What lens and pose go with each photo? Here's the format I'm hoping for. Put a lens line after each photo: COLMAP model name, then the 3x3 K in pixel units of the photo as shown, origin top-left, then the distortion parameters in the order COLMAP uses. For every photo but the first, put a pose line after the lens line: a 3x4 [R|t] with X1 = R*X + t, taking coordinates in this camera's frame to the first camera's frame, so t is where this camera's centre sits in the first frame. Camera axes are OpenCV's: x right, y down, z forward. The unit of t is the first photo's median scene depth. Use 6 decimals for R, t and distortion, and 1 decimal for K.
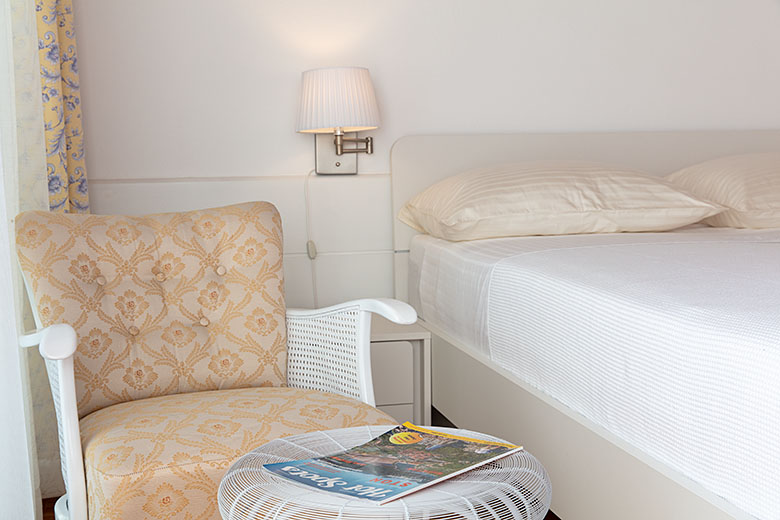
lens RADIAL K [[993.4, 0, 390.0], [0, 993.4, 260.0], [0, 0, 1]] dist [0.010365, -0.016530]
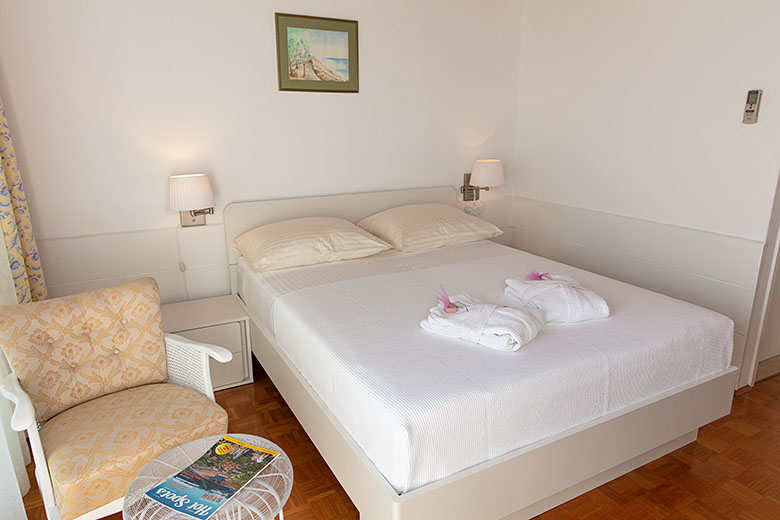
lens RADIAL K [[512.6, 0, 390.0], [0, 512.6, 260.0], [0, 0, 1]] dist [0.003126, 0.003506]
pose [[0.962373, -0.056284, 0.265839, 0.060326], [0.011755, 0.986020, 0.166209, -0.262689], [-0.271477, -0.156831, 0.949581, -0.026395]]
